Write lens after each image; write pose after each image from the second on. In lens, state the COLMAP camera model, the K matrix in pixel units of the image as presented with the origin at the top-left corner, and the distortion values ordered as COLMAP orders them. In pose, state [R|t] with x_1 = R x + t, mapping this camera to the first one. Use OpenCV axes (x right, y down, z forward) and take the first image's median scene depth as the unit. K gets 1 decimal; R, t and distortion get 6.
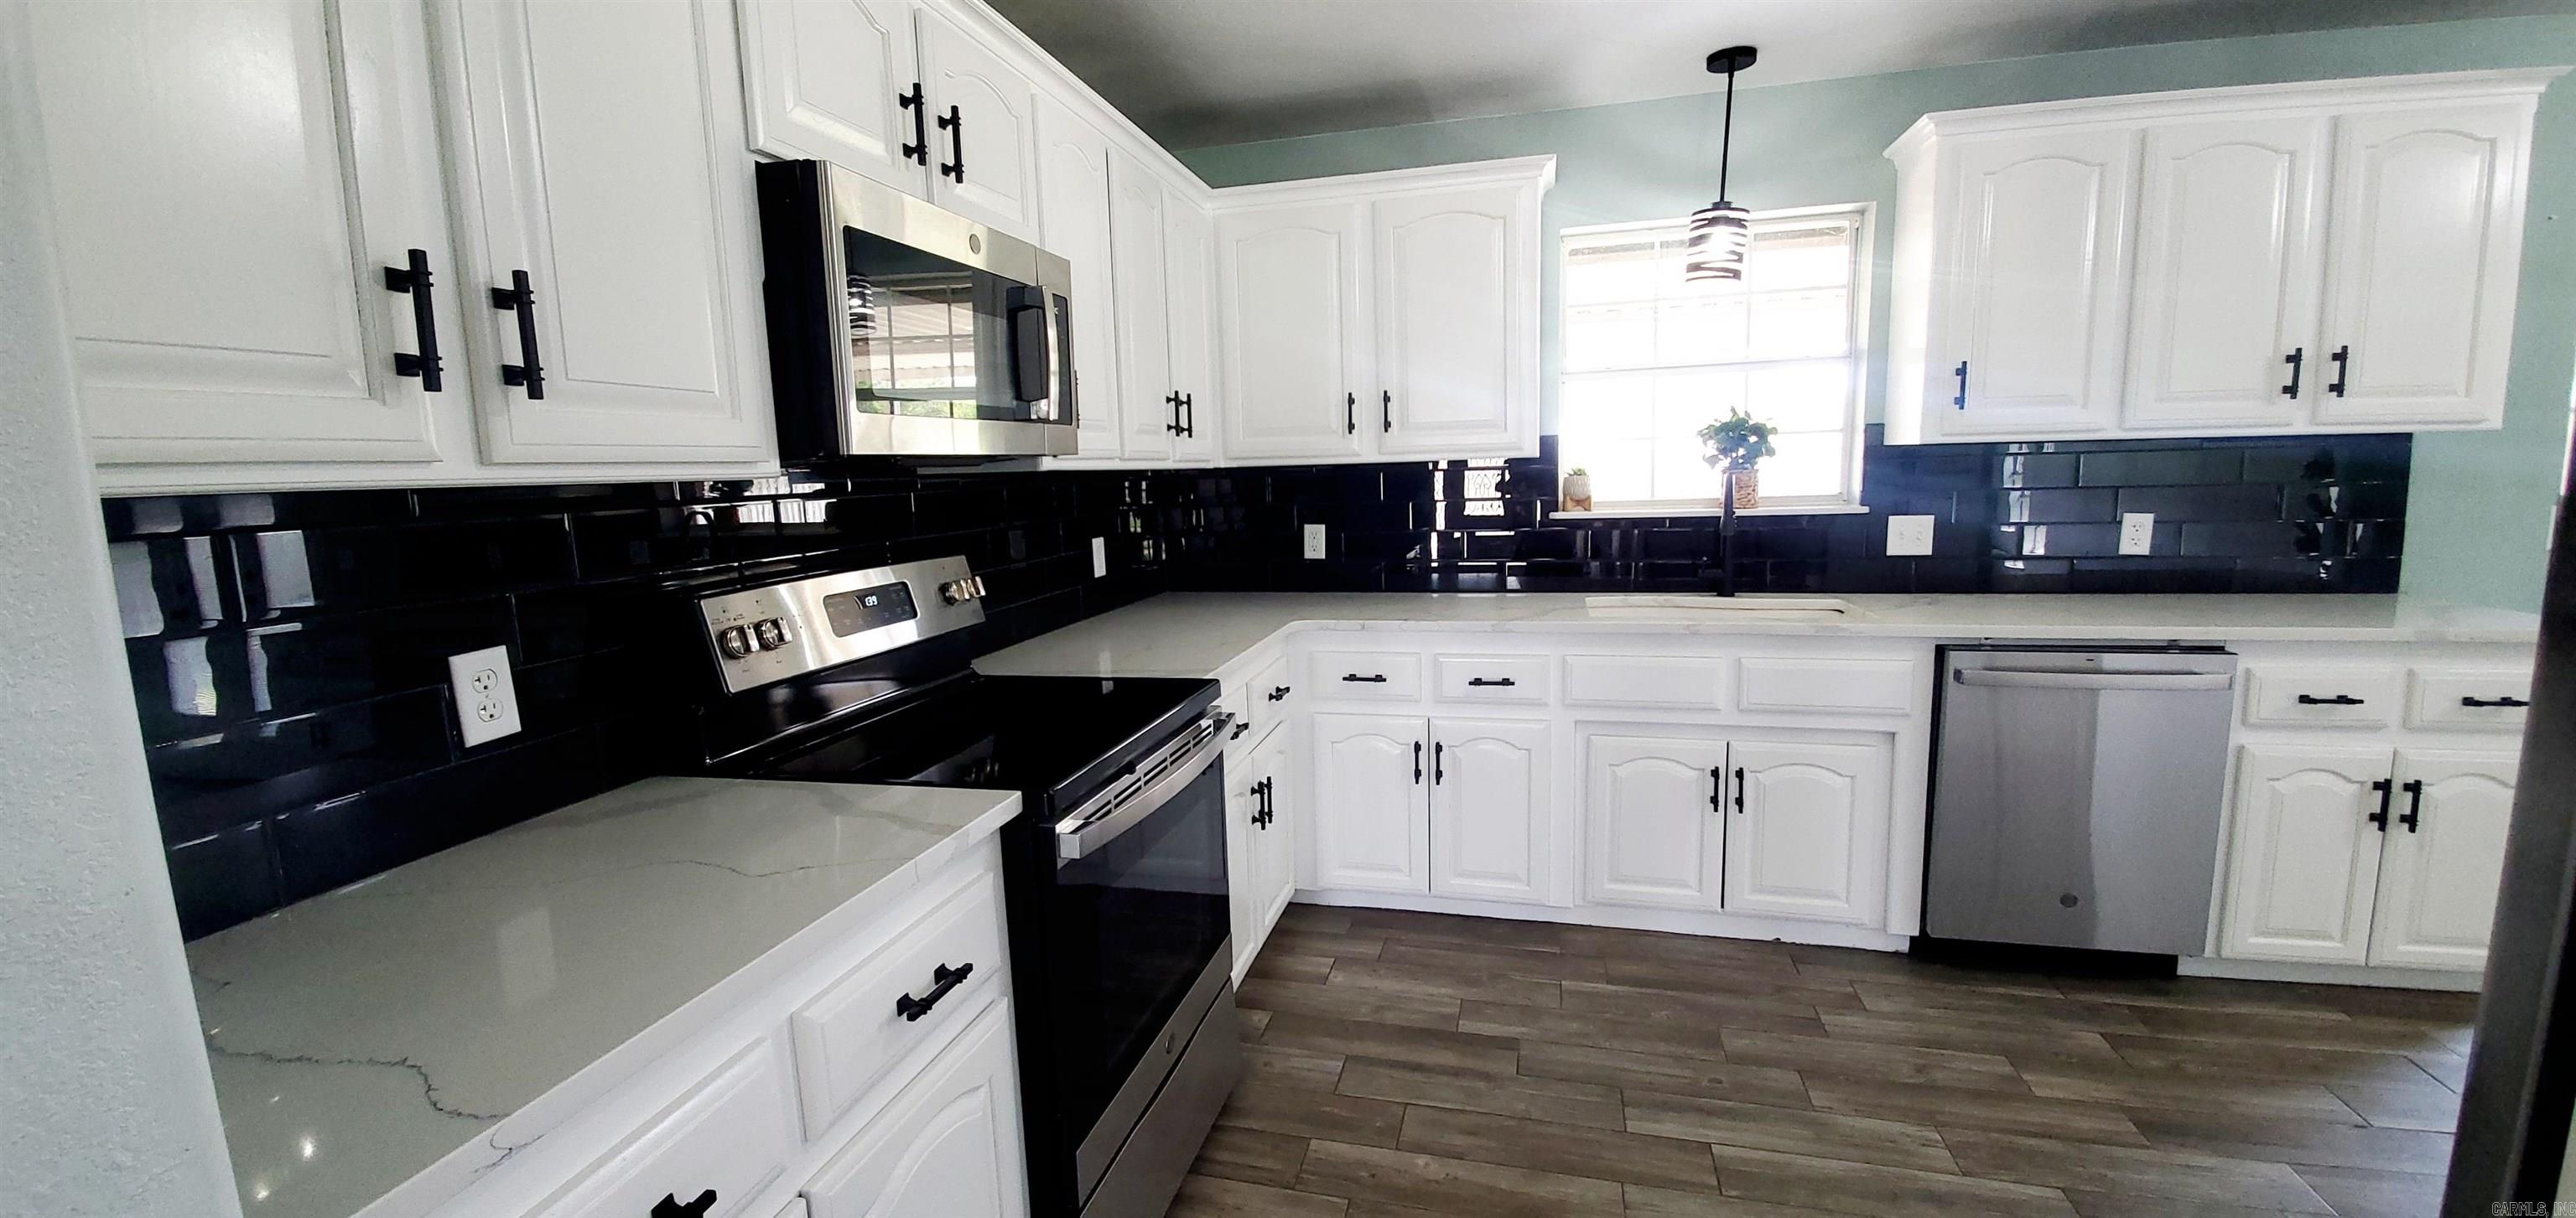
lens RADIAL K [[993.0, 0, 1283.4], [0, 993.0, 598.3], [0, 0, 1]] dist [0.015986, -0.018249]
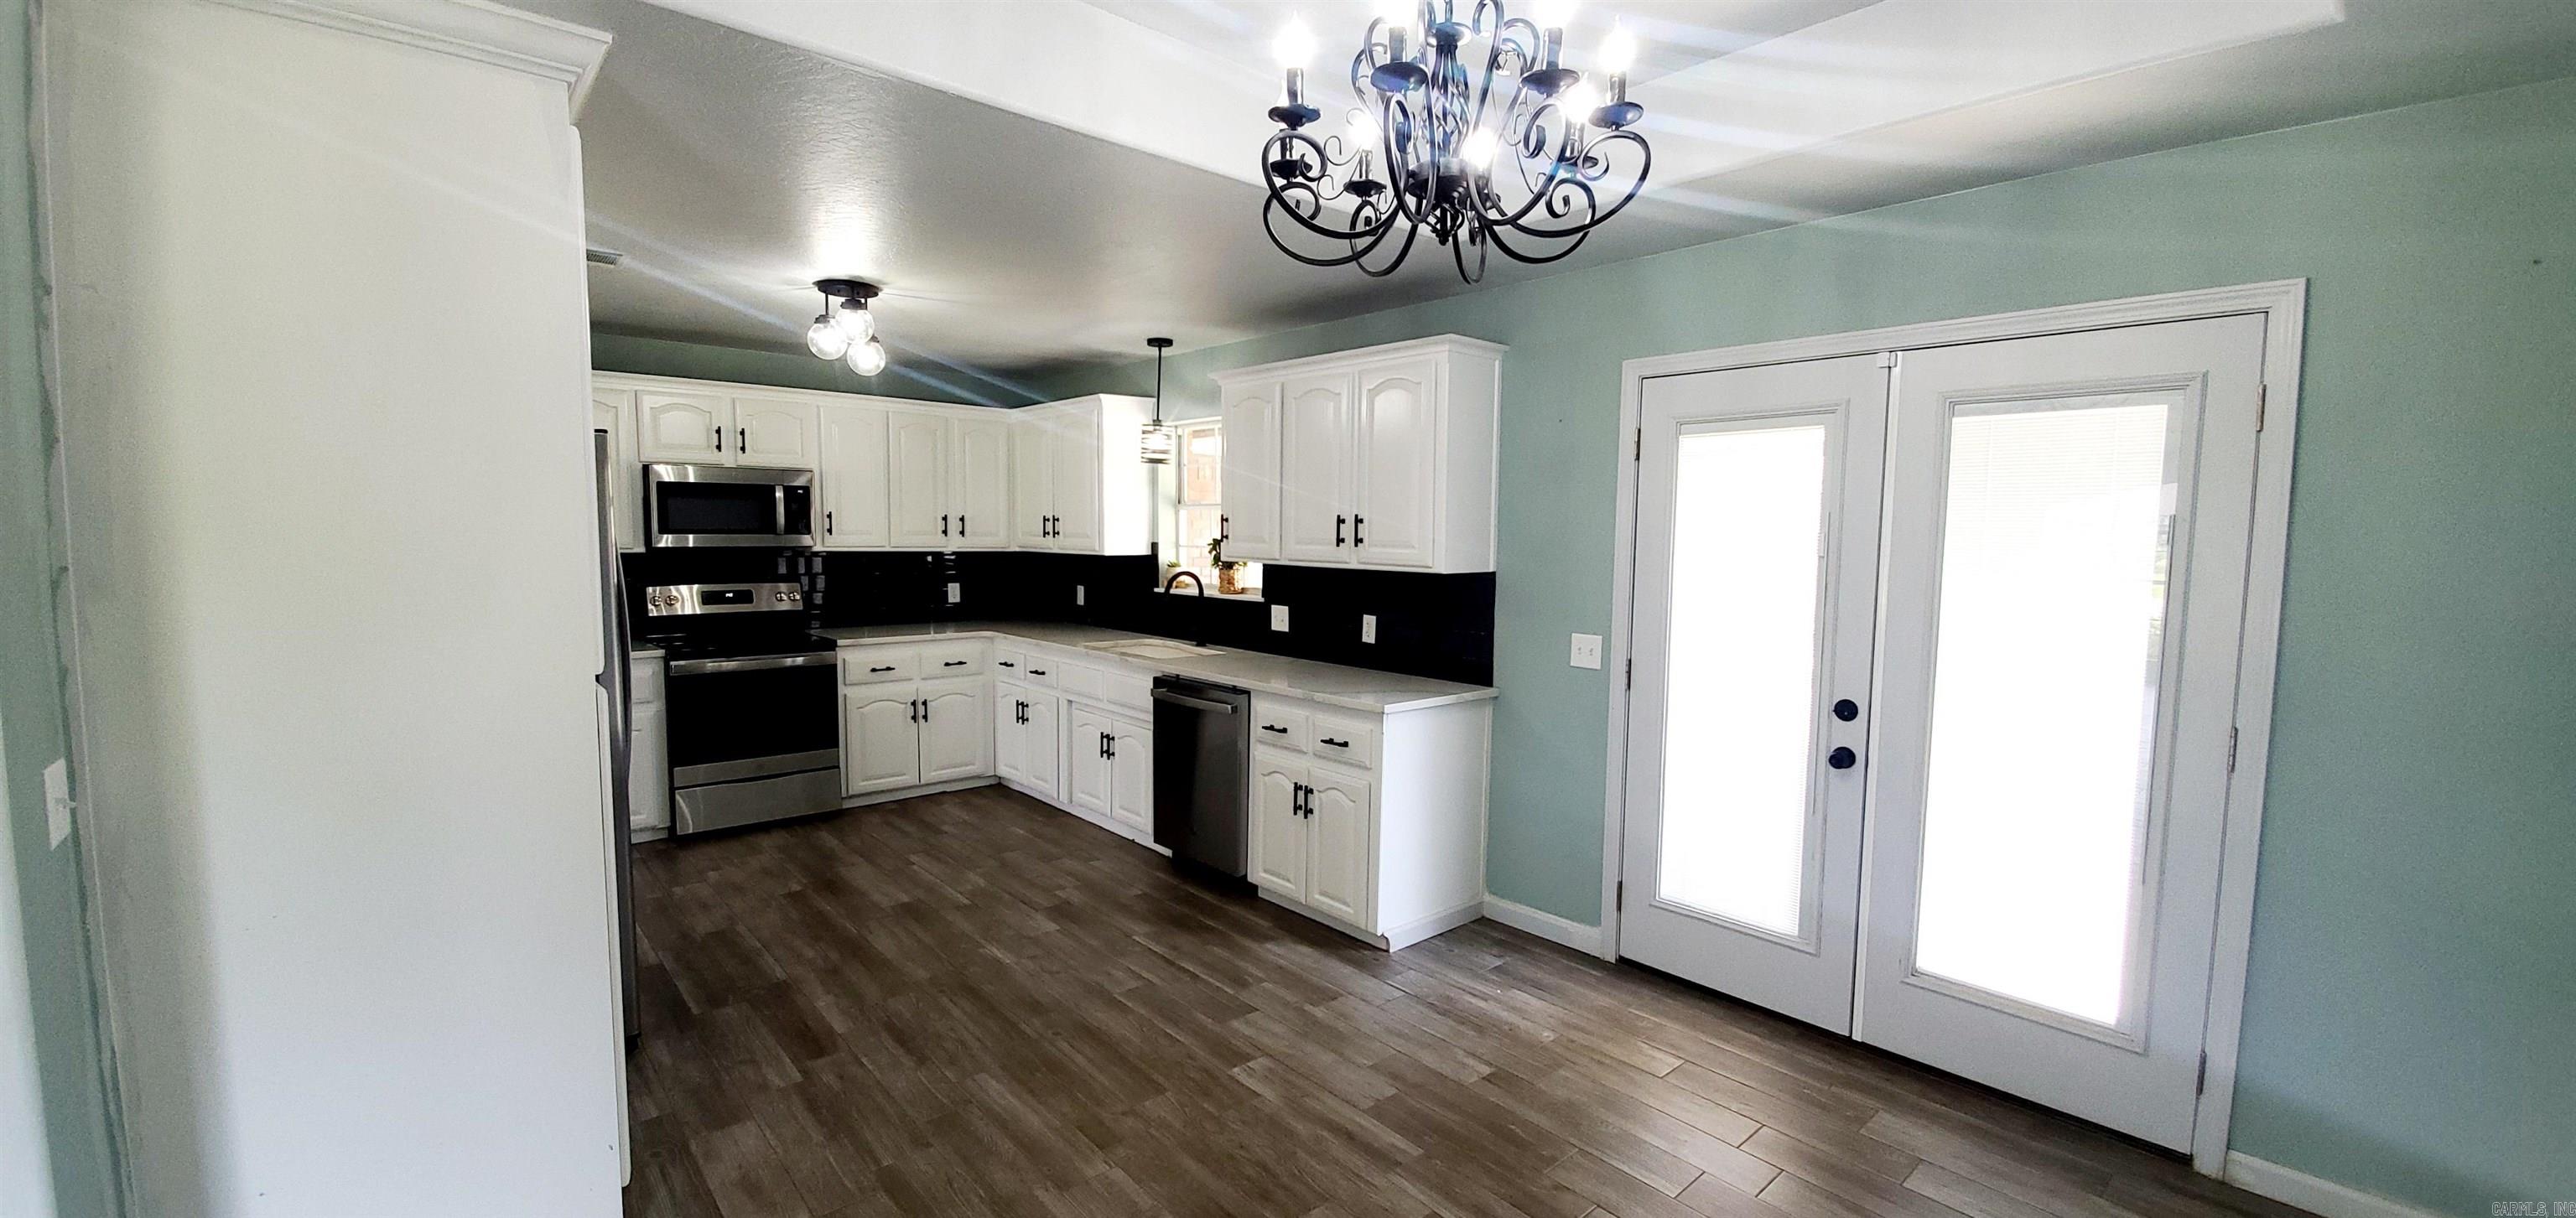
lens RADIAL K [[1018.3, 0, 1288.0], [0, 1018.3, 609.0], [0, 0, 1]] dist [0.015236, -0.019490]
pose [[0.828798, 0.086187, -0.552870, 1.958416], [-0.109162, 0.993986, -0.008691, -0.082763], [0.548796, 0.067555, 0.833222, -0.418773]]
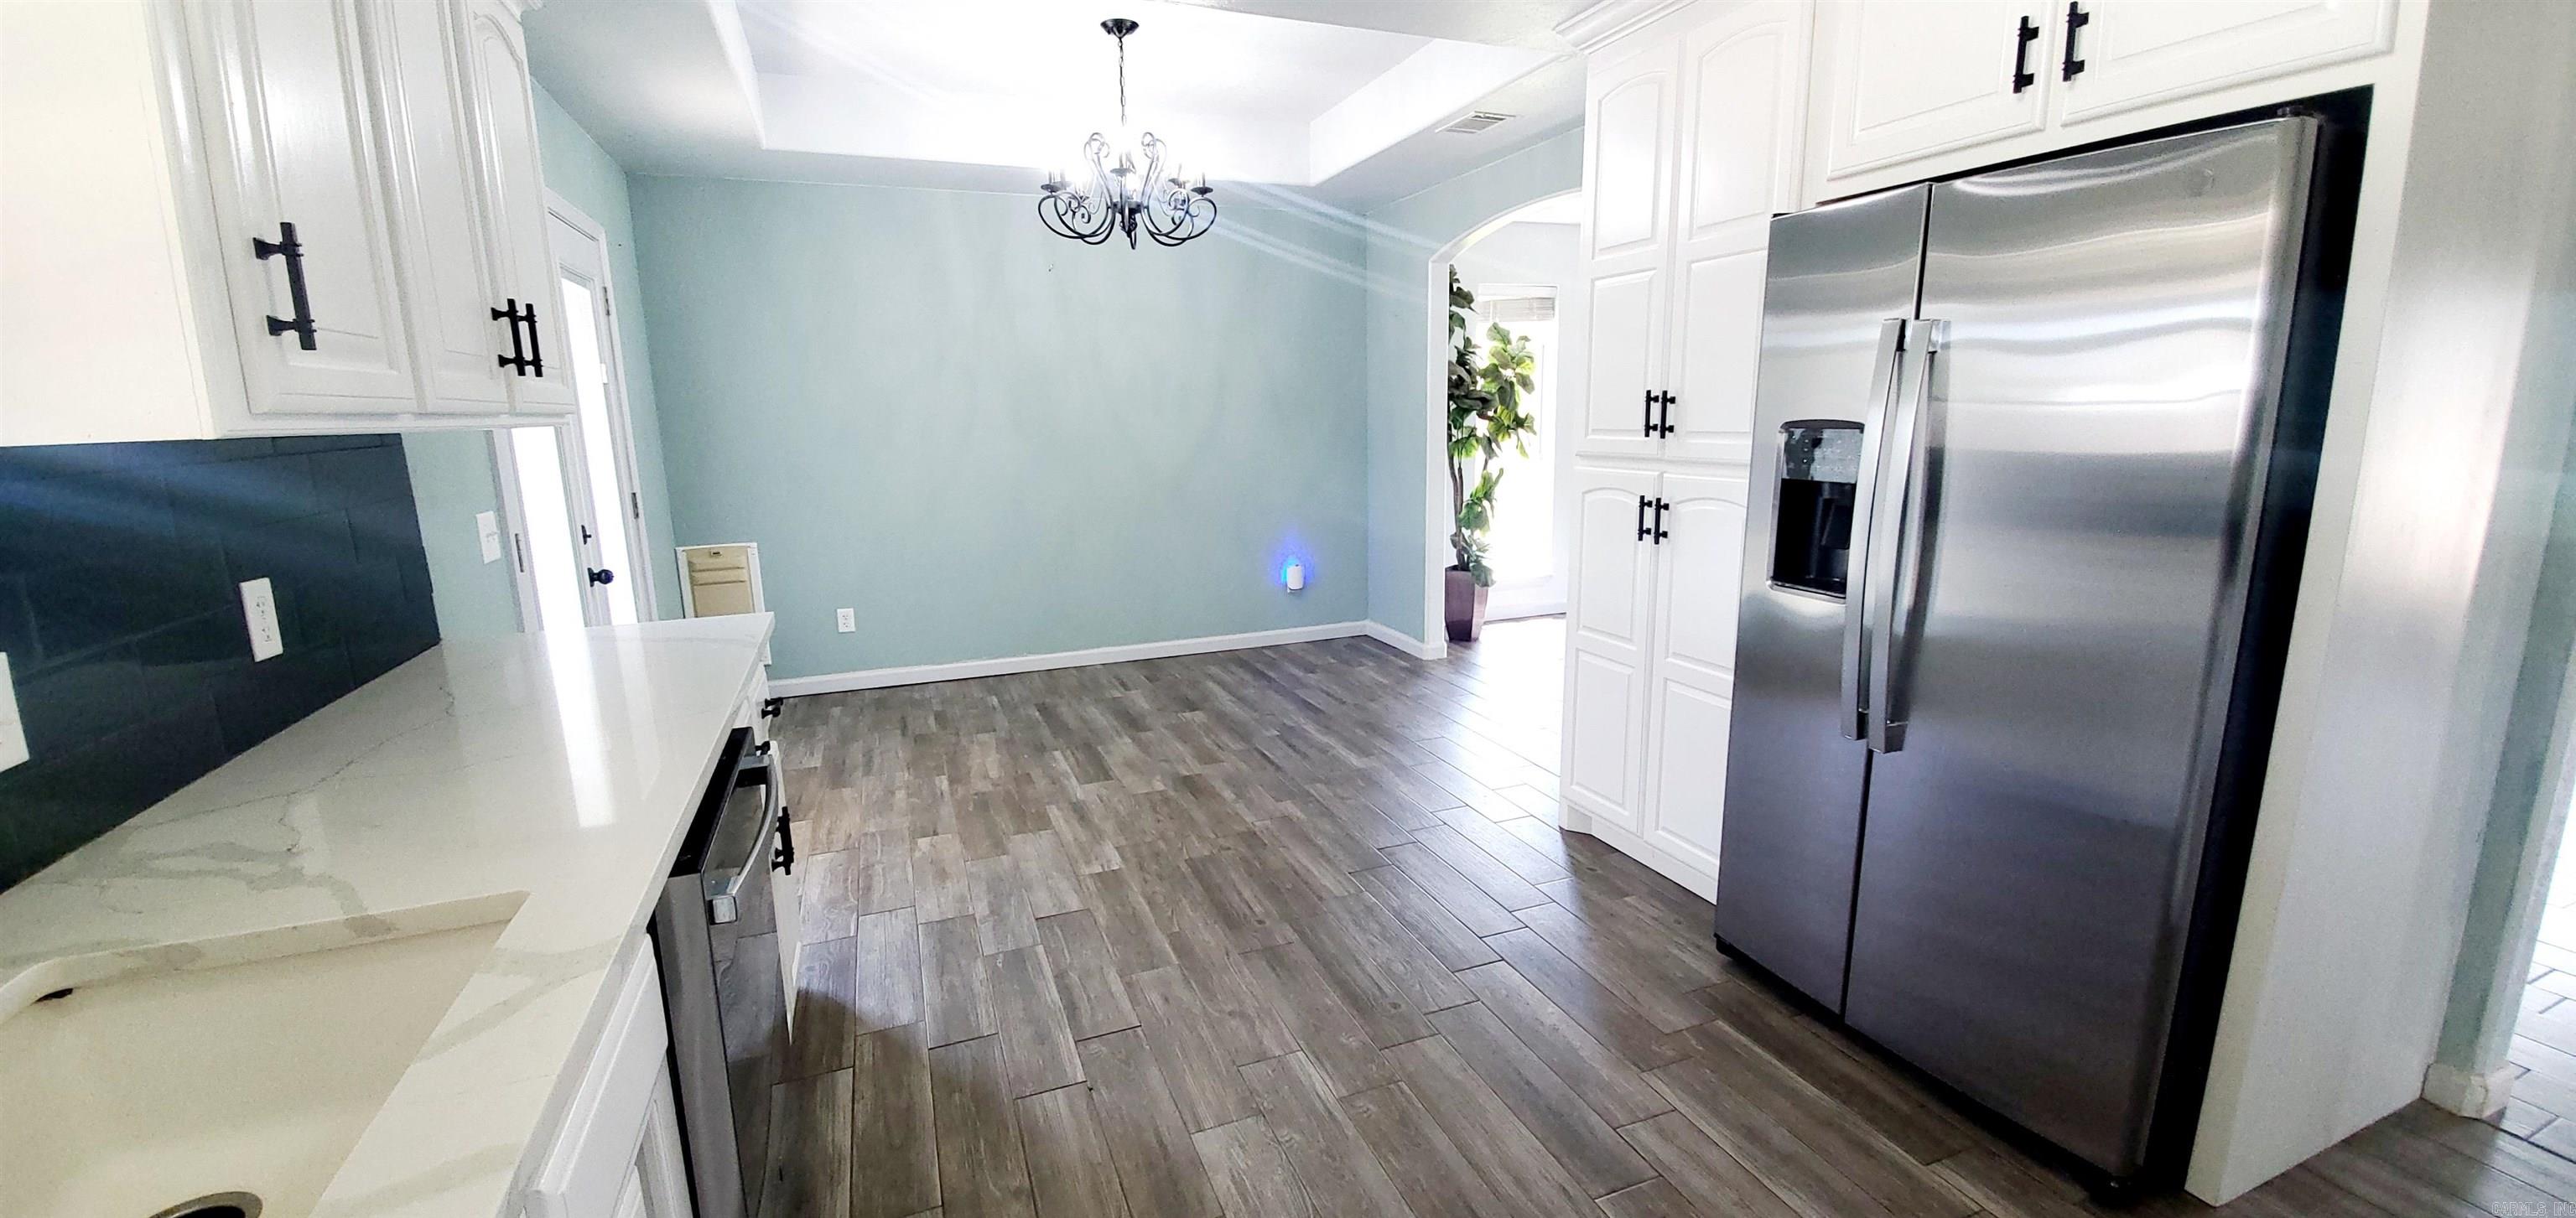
lens RADIAL K [[1018.3, 0, 1288.0], [0, 1018.3, 609.0], [0, 0, 1]] dist [0.015236, -0.019490]
pose [[-0.595233, -0.113465, 0.795502, 0.145866], [0.141129, 0.959830, 0.242504, -0.149339], [-0.791063, 0.256615, -0.555310, 1.062210]]
